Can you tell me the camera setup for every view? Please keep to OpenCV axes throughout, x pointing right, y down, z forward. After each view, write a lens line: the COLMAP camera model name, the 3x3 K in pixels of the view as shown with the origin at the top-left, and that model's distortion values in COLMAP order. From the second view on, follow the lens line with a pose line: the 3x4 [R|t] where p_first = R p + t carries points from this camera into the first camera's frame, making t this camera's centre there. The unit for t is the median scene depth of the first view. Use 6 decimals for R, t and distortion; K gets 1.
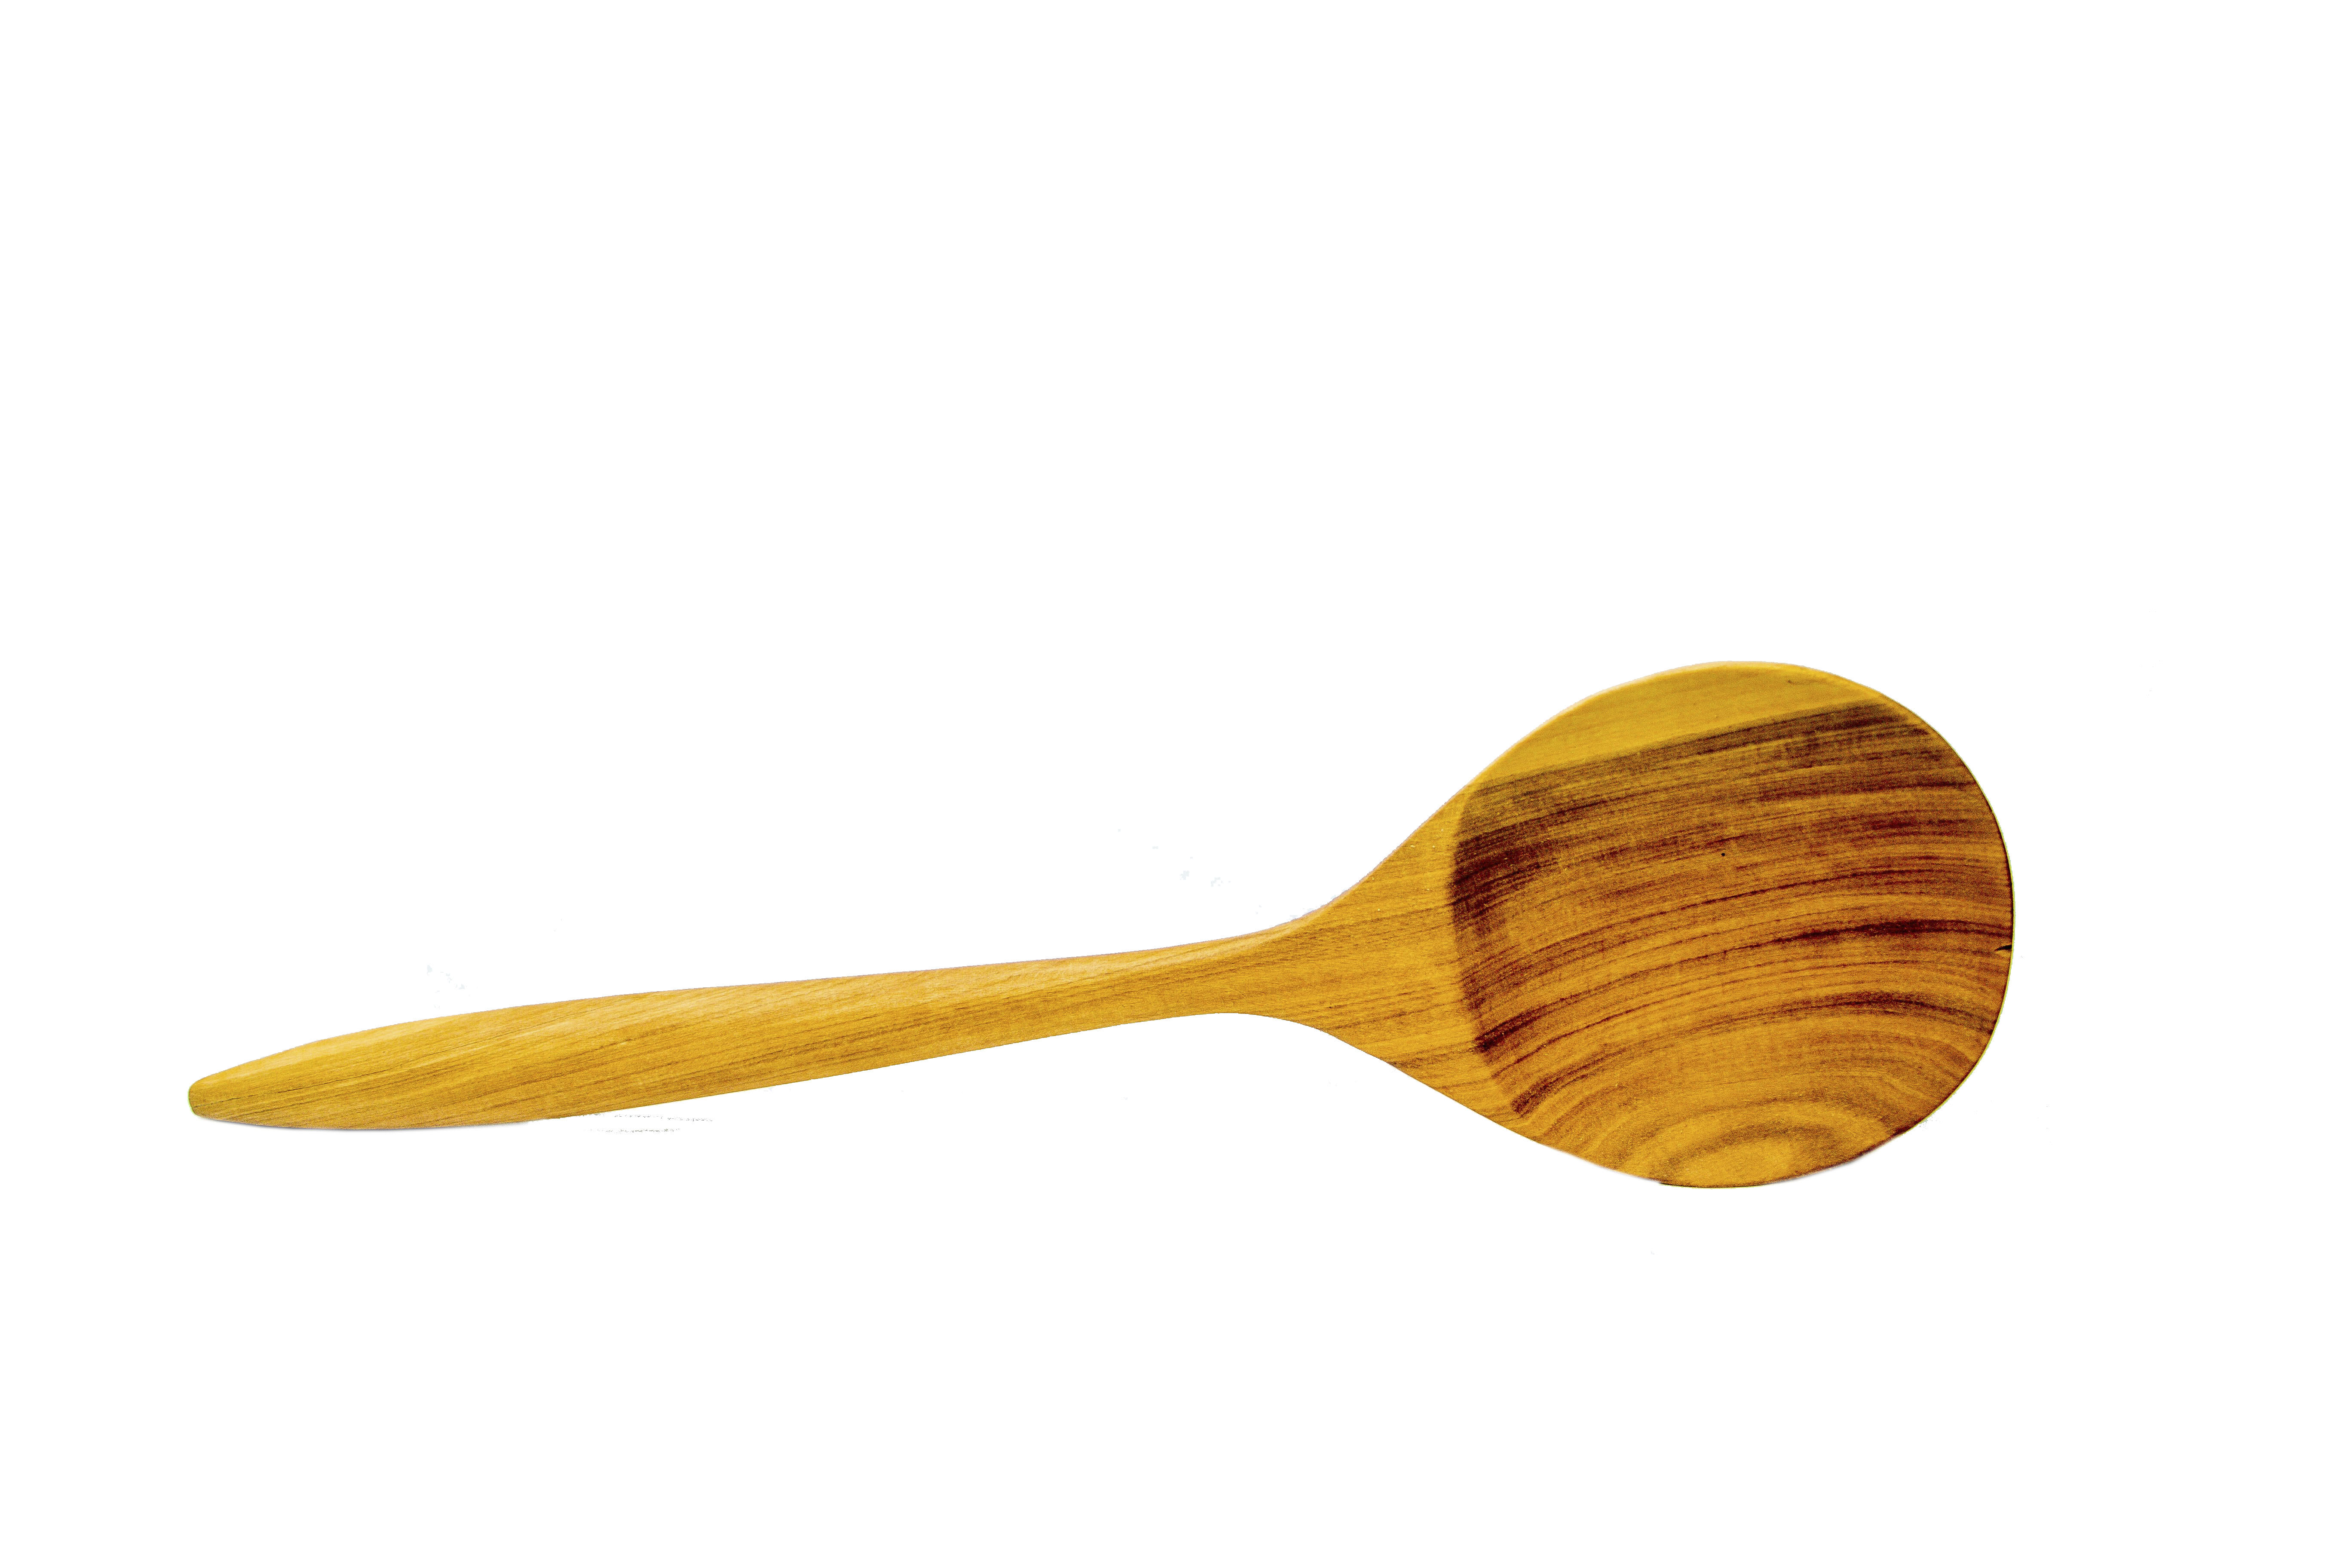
lens RADIAL K [[2609.0, 0, 1174.2], [0, 2609.0, 787.1], [0, 0, 1]] dist [-0.016709, 0.000000]
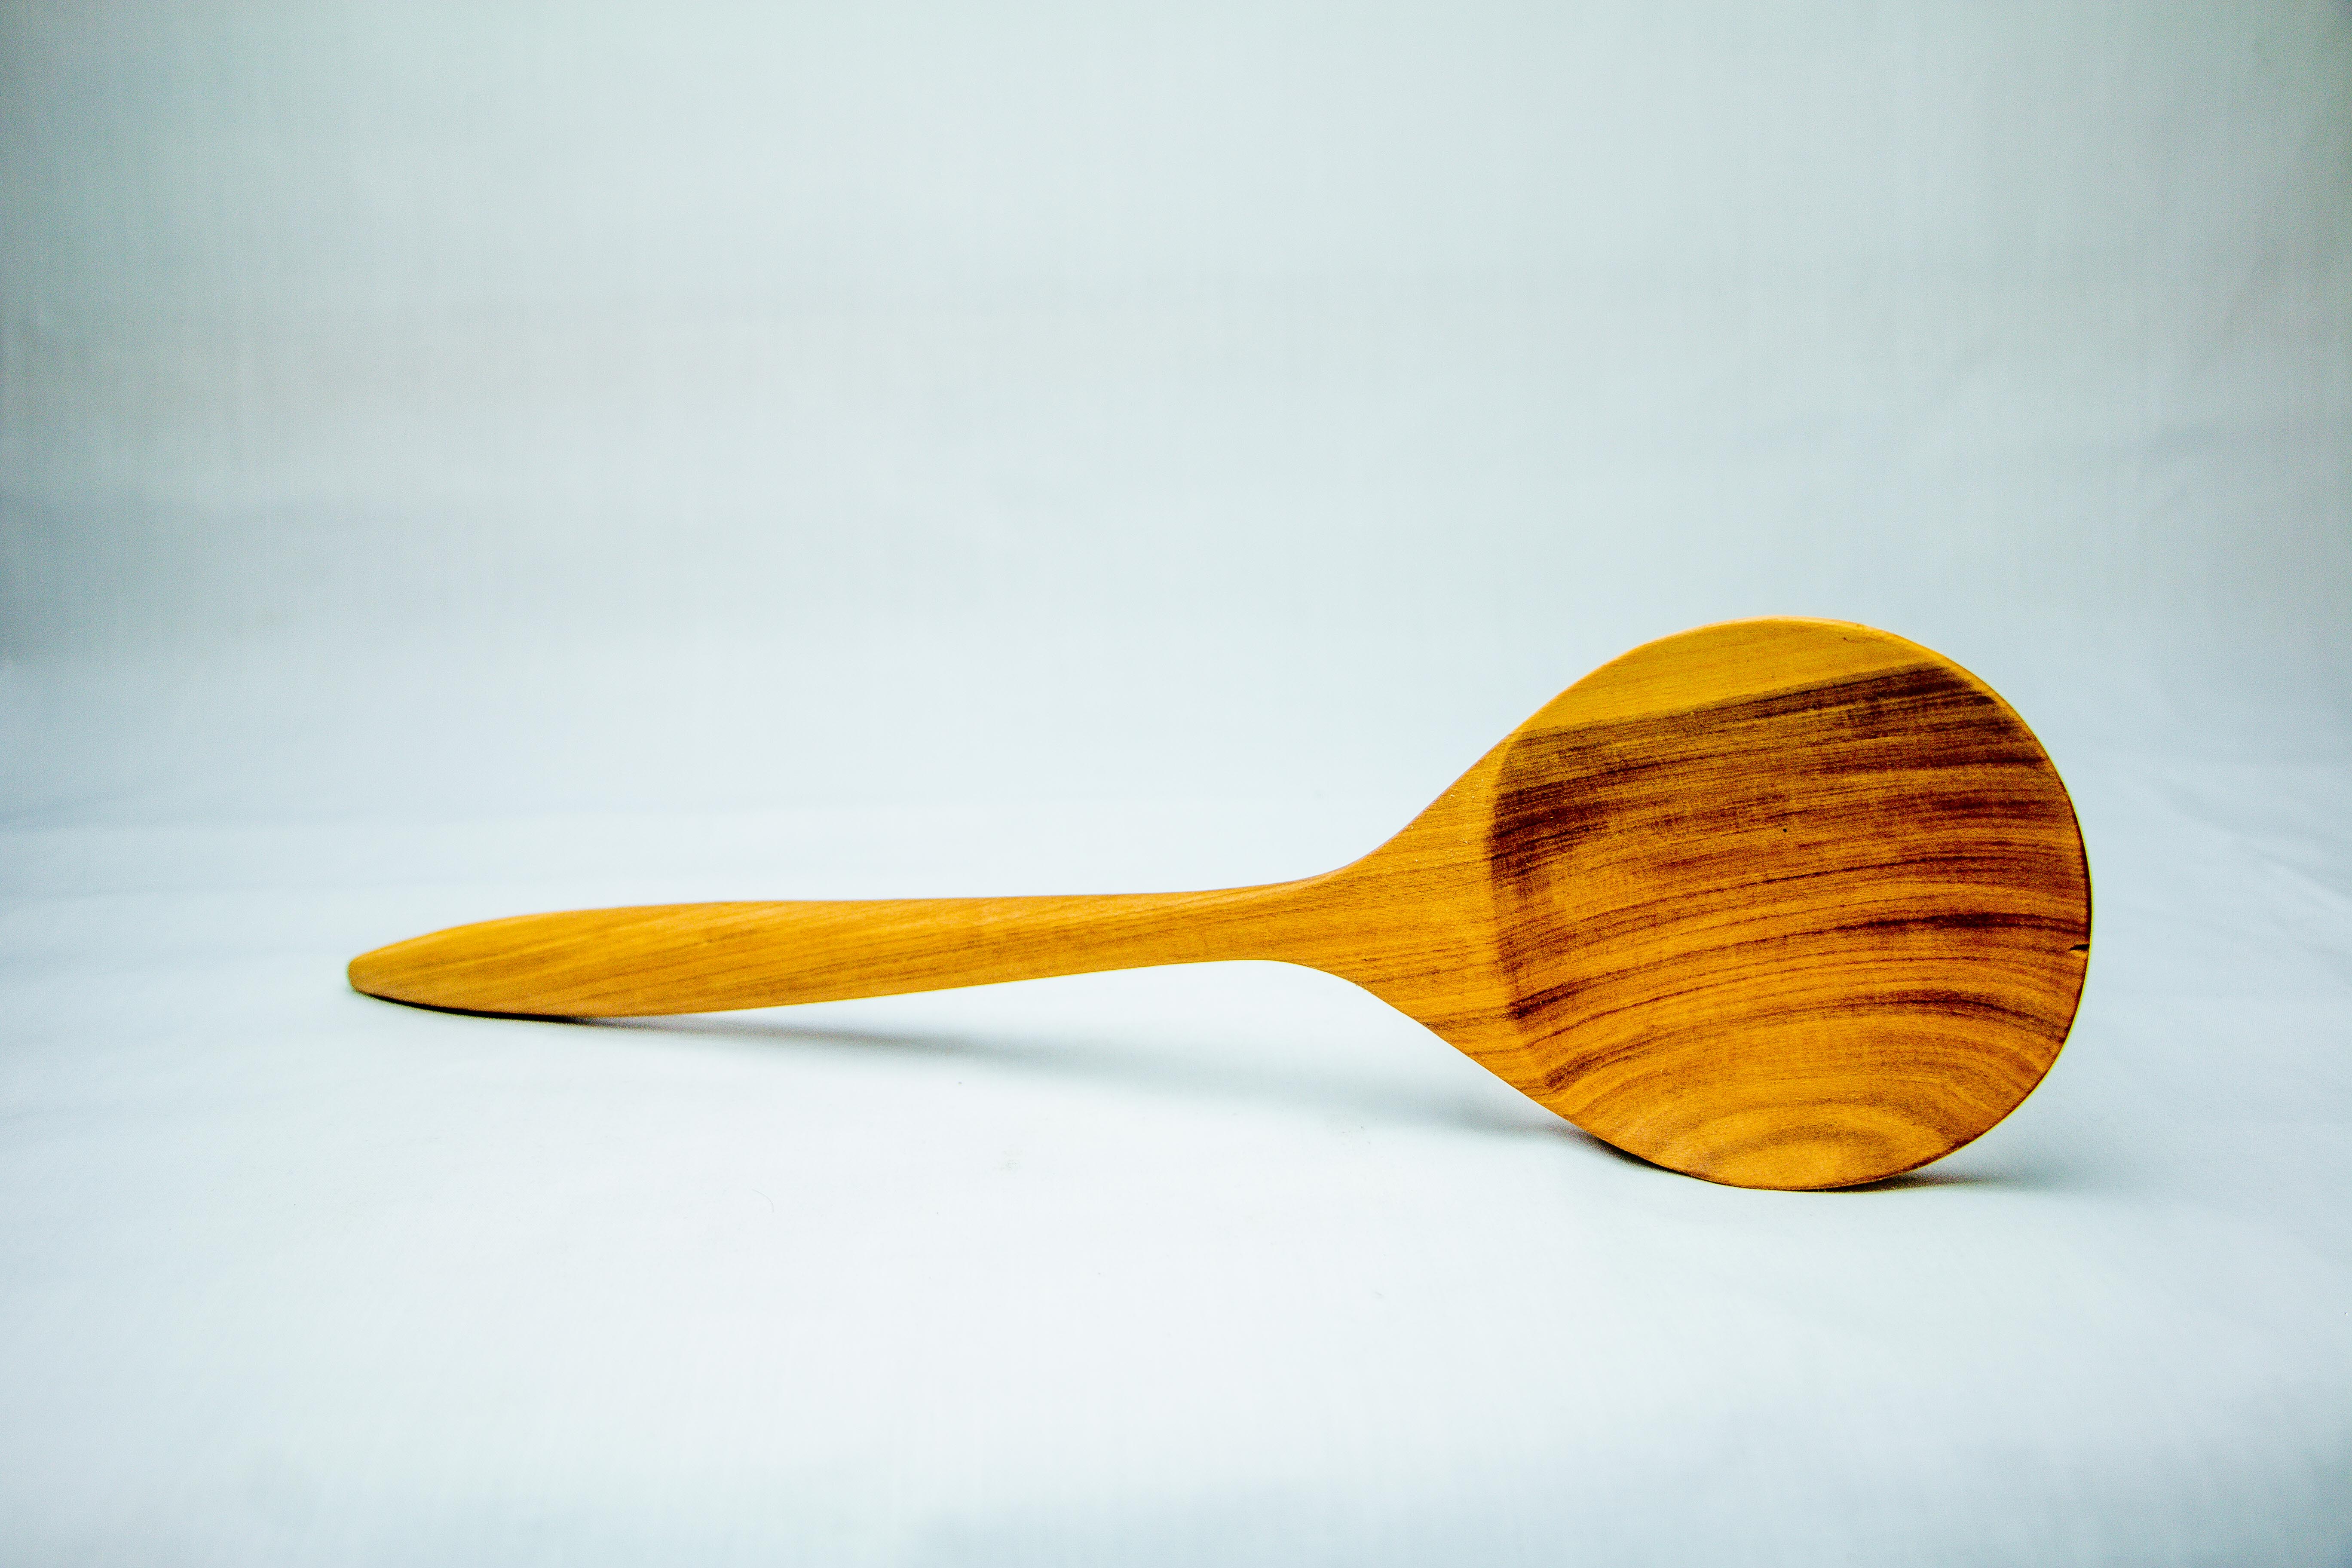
lens RADIAL K [[2609.0, 0, 1177.4], [0, 2609.0, 780.6], [0, 0, 1]] dist [-0.016709, 0.000000]
pose [[0.966179, 0.068129, -0.248709, 0.230553], [-0.090019, 0.992903, -0.077717, 0.100457], [0.241649, 0.097477, 0.965455, 0.038261]]
